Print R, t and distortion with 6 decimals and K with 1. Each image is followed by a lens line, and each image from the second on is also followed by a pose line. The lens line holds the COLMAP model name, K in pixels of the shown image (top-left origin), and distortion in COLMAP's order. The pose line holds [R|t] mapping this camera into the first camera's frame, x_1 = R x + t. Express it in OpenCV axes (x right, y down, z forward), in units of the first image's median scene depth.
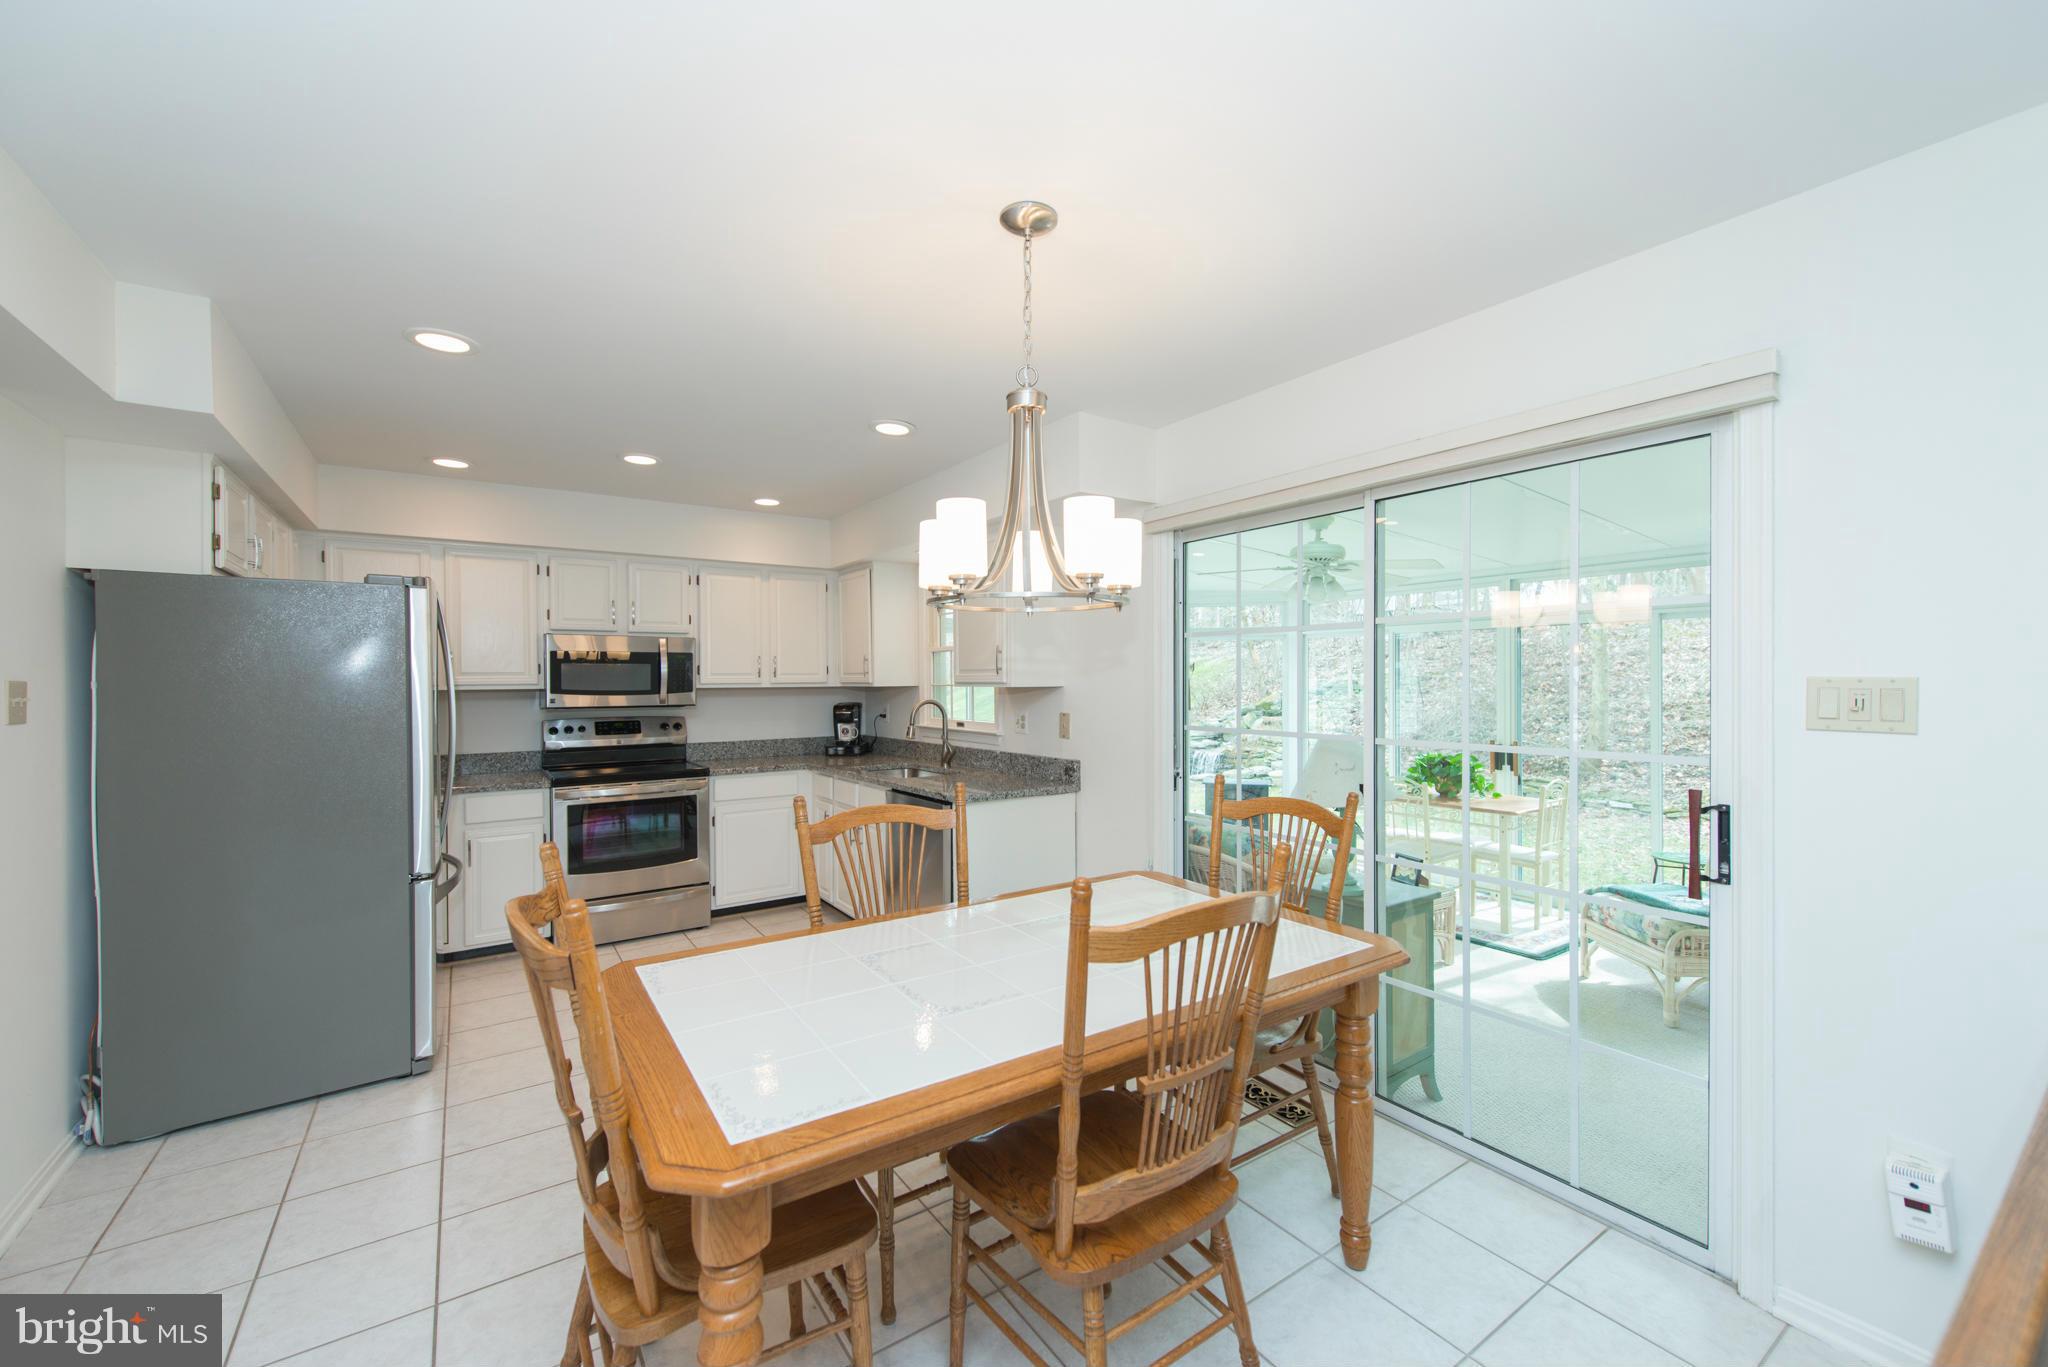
lens RADIAL K [[812.3, 0, 1029.8], [0, 812.3, 682.8], [0, 0, 1]] dist [0.004832, -0.000309]
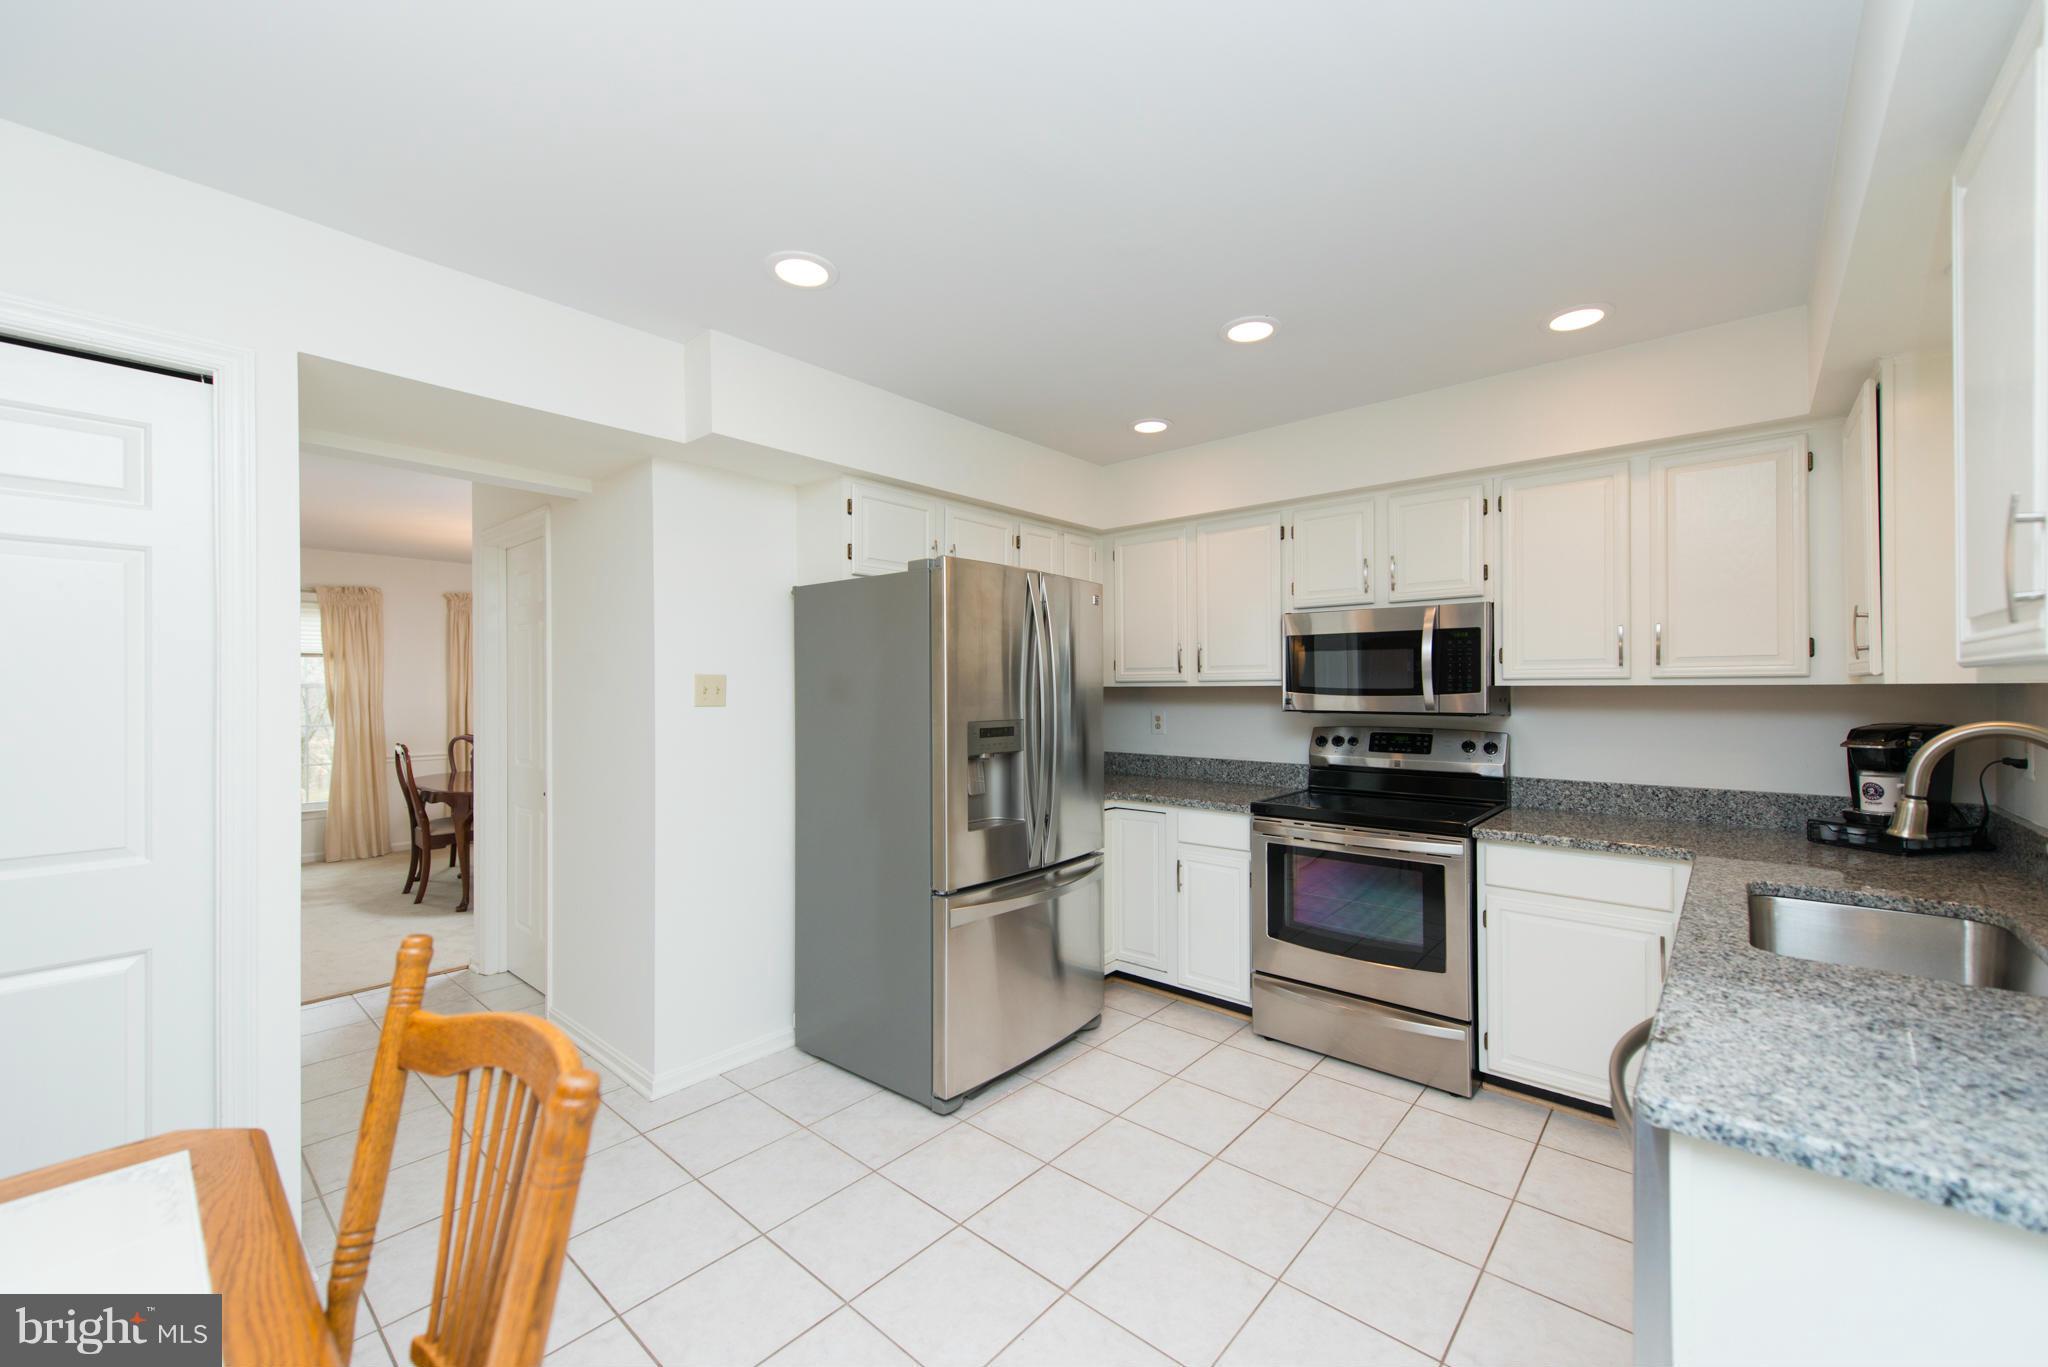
lens RADIAL K [[812.3, 0, 1029.8], [0, 812.3, 682.8], [0, 0, 1]] dist [0.004832, -0.000309]
pose [[0.249965, 0.001462, -0.968254, 0.083437], [-0.003912, 0.999992, 0.000500, 0.005277], [0.968247, 0.003663, 0.249969, 0.532545]]
